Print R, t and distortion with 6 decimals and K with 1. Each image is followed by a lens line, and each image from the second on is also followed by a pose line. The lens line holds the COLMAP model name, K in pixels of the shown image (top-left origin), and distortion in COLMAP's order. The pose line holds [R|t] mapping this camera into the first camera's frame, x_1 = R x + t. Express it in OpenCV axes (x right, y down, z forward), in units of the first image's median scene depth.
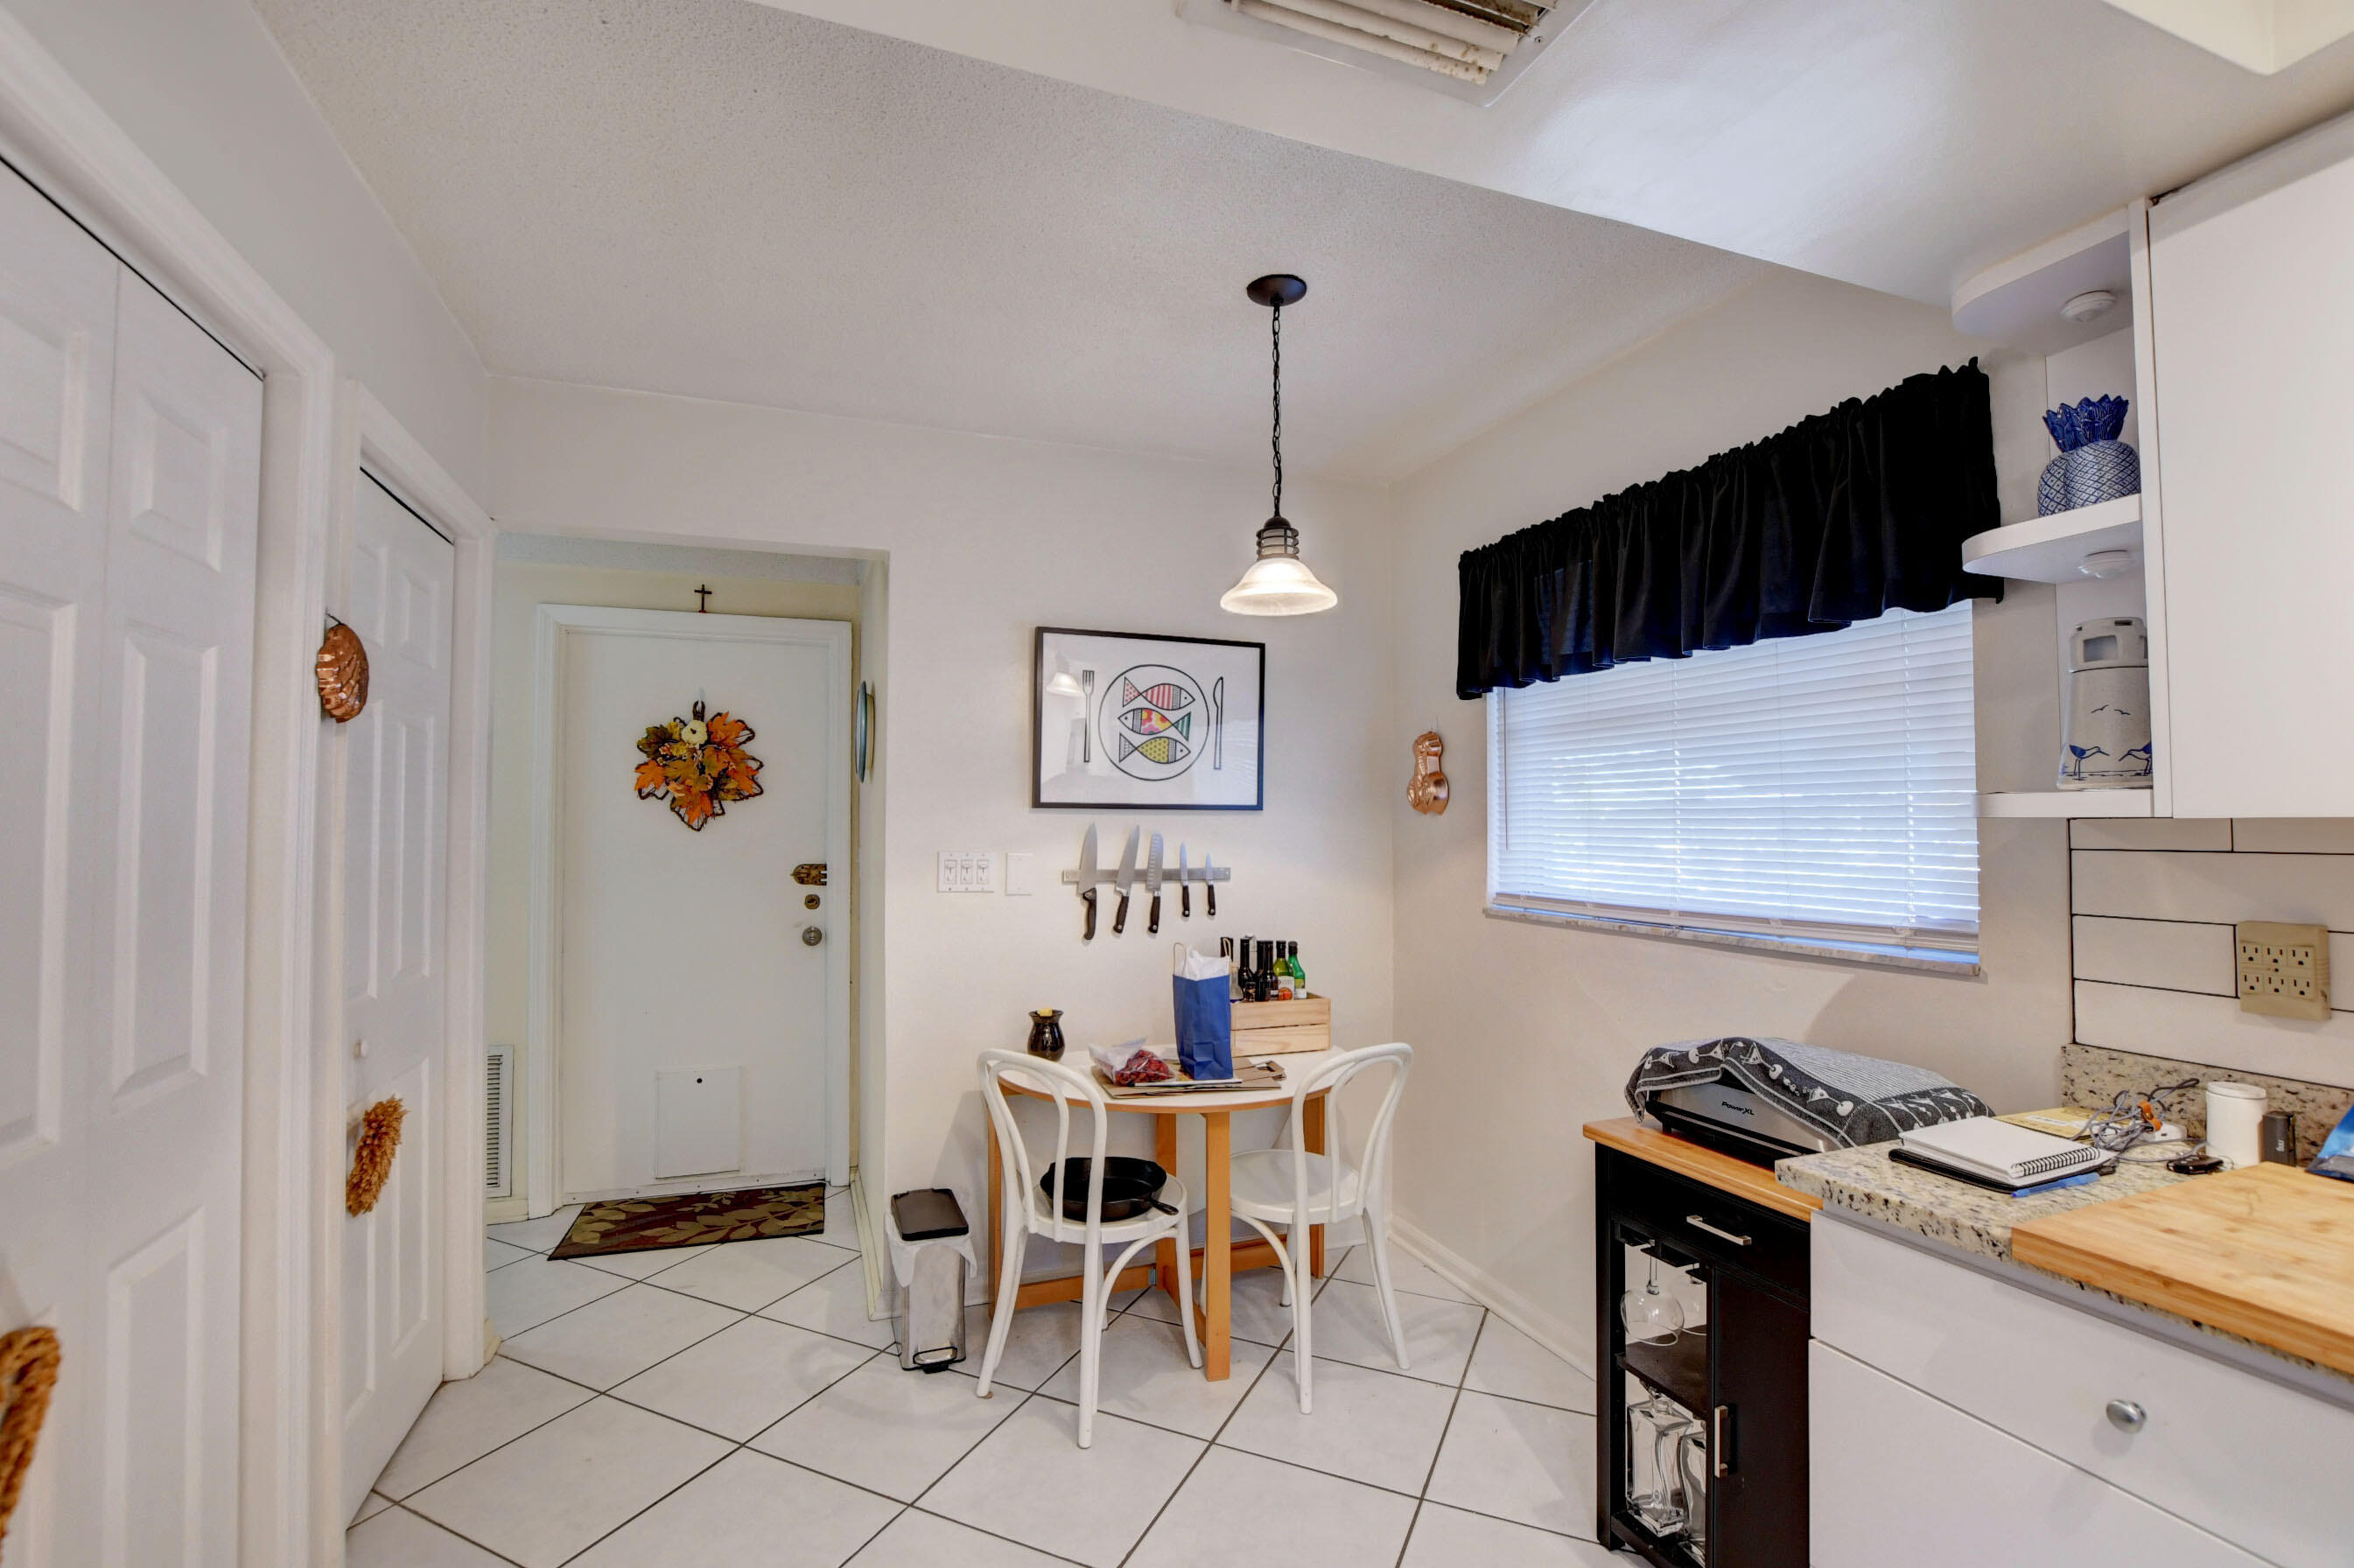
lens RADIAL K [[1041.6, 0, 1175.9], [0, 1041.6, 796.1], [0, 0, 1]] dist [-0.001201, -0.000179]
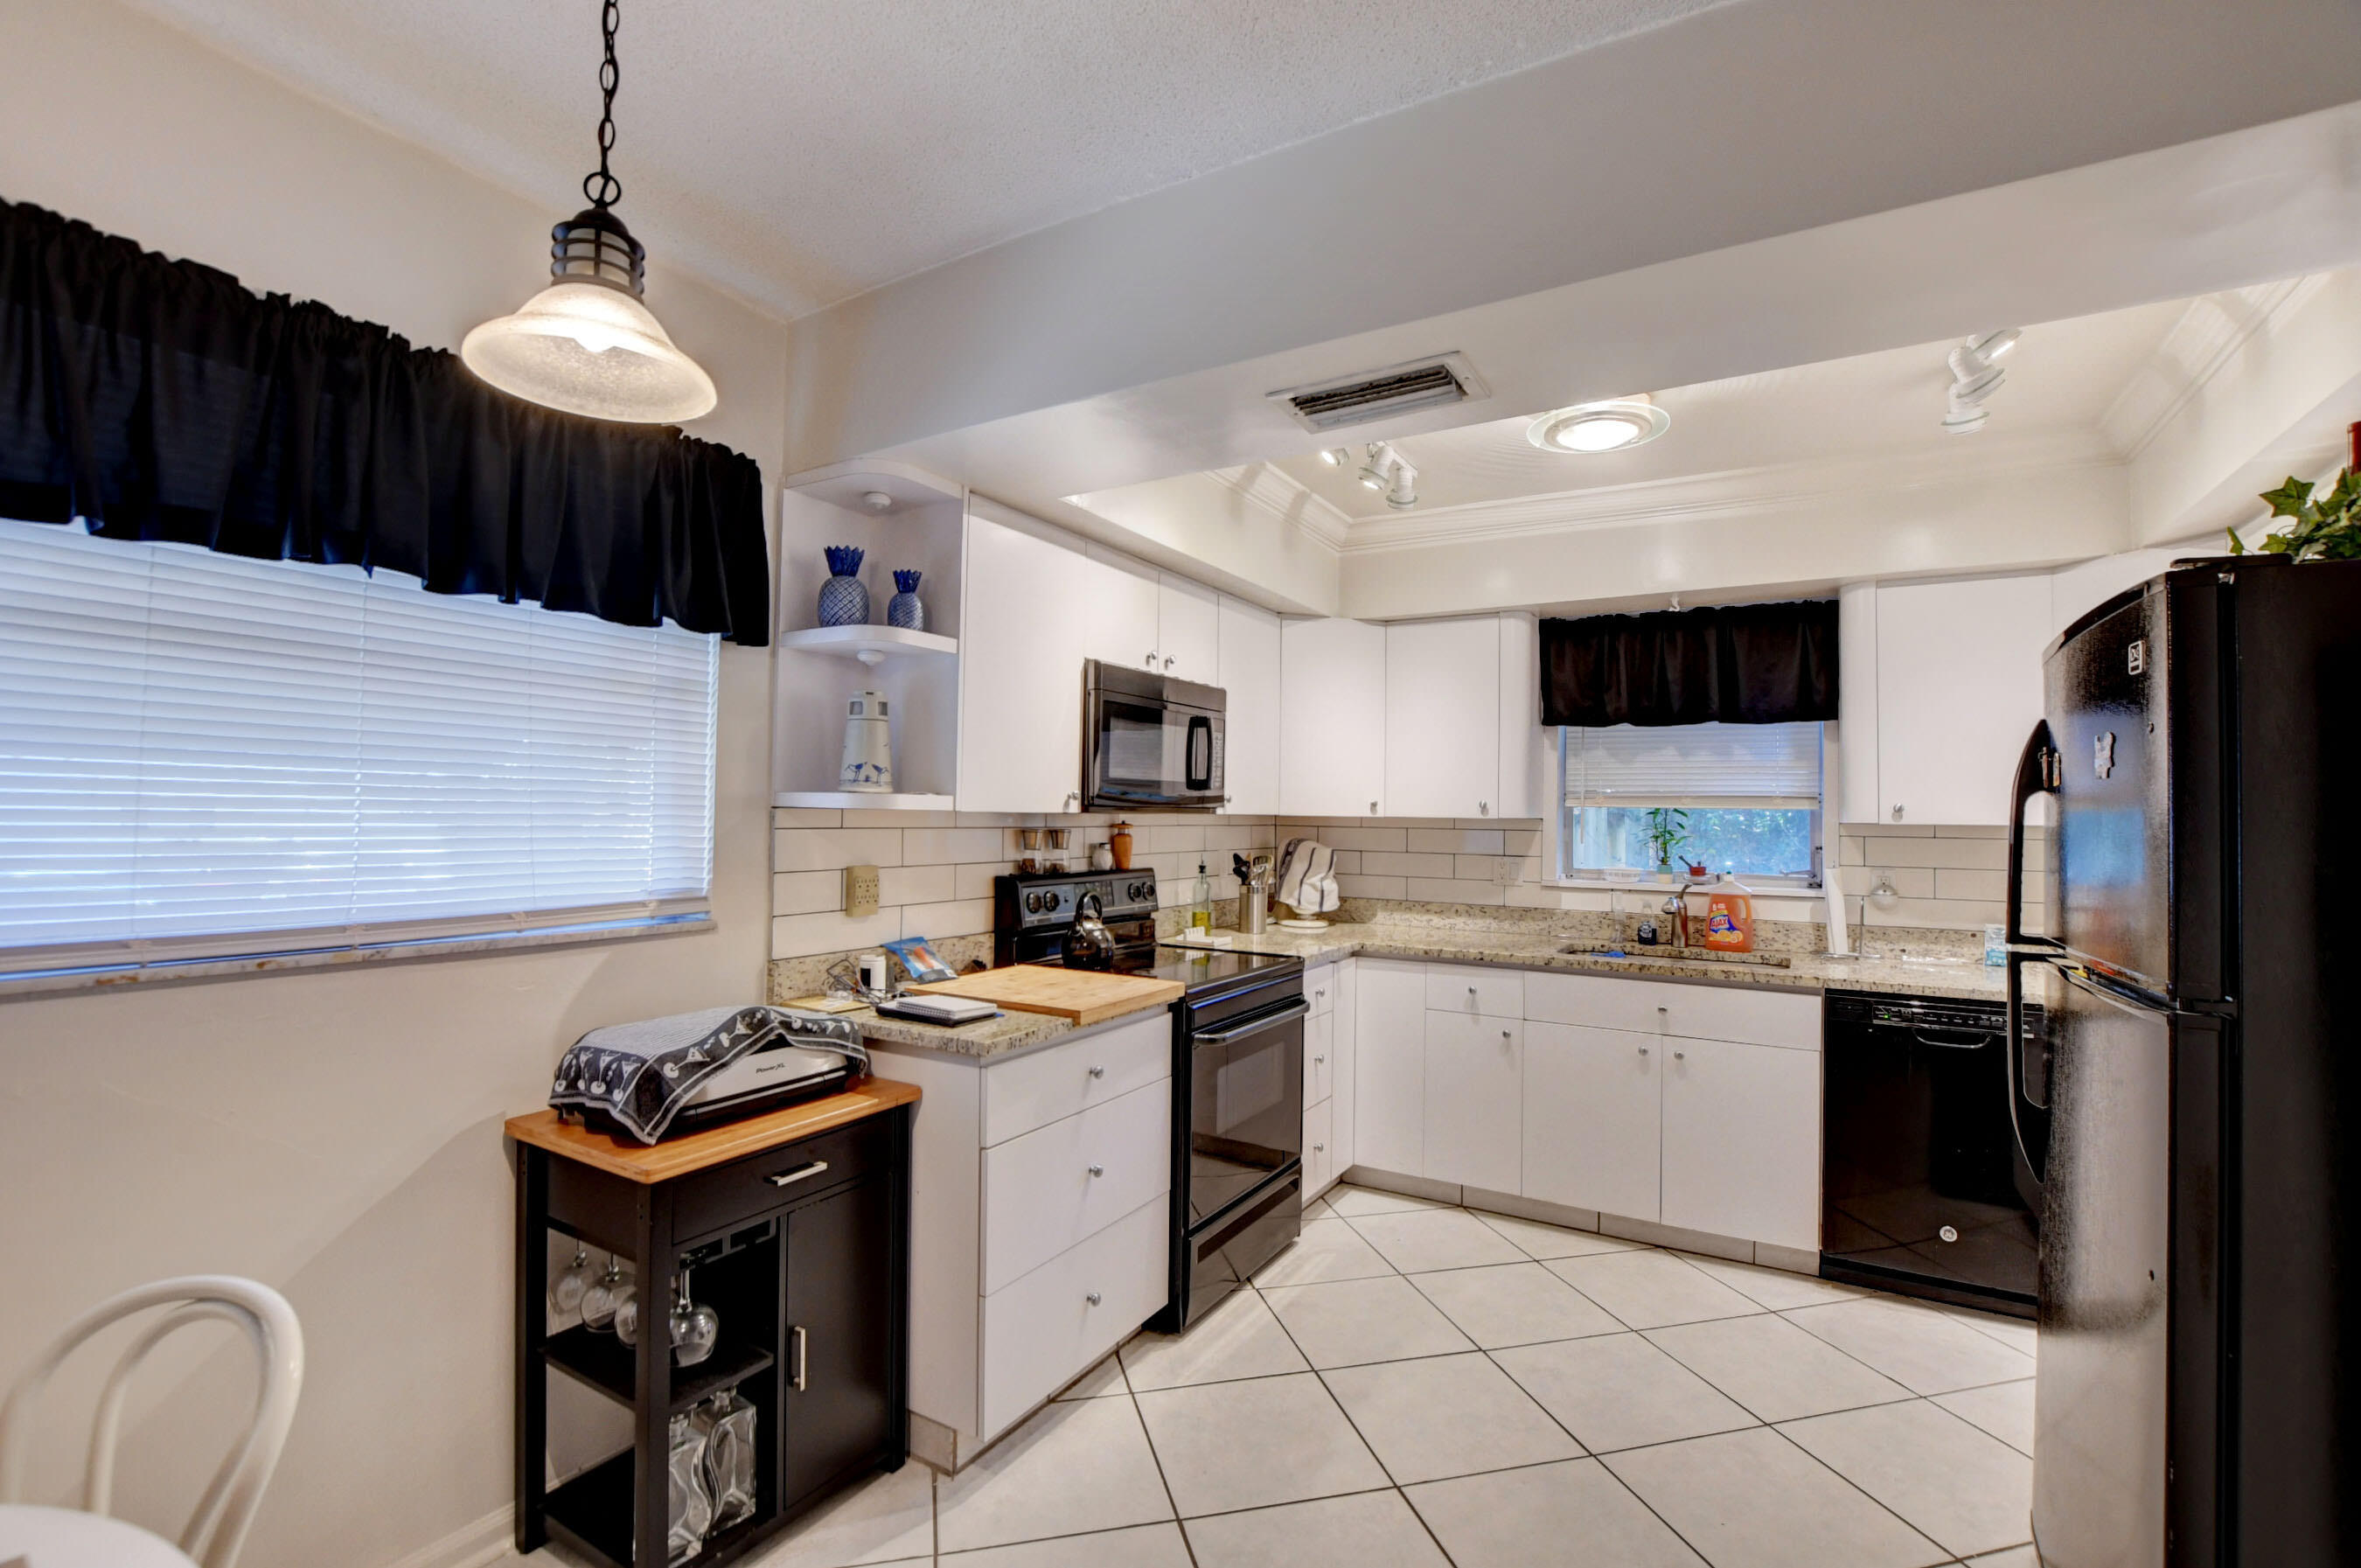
lens RADIAL K [[1044.8, 0, 1179.4], [0, 1044.8, 796.2], [0, 0, 1]] dist [-0.001201, -0.000179]
pose [[-0.613484, 0.004971, 0.789691, -0.565674], [-0.037281, 0.998683, -0.035249, 0.030245], [-0.788826, -0.051066, -0.612491, 1.251928]]
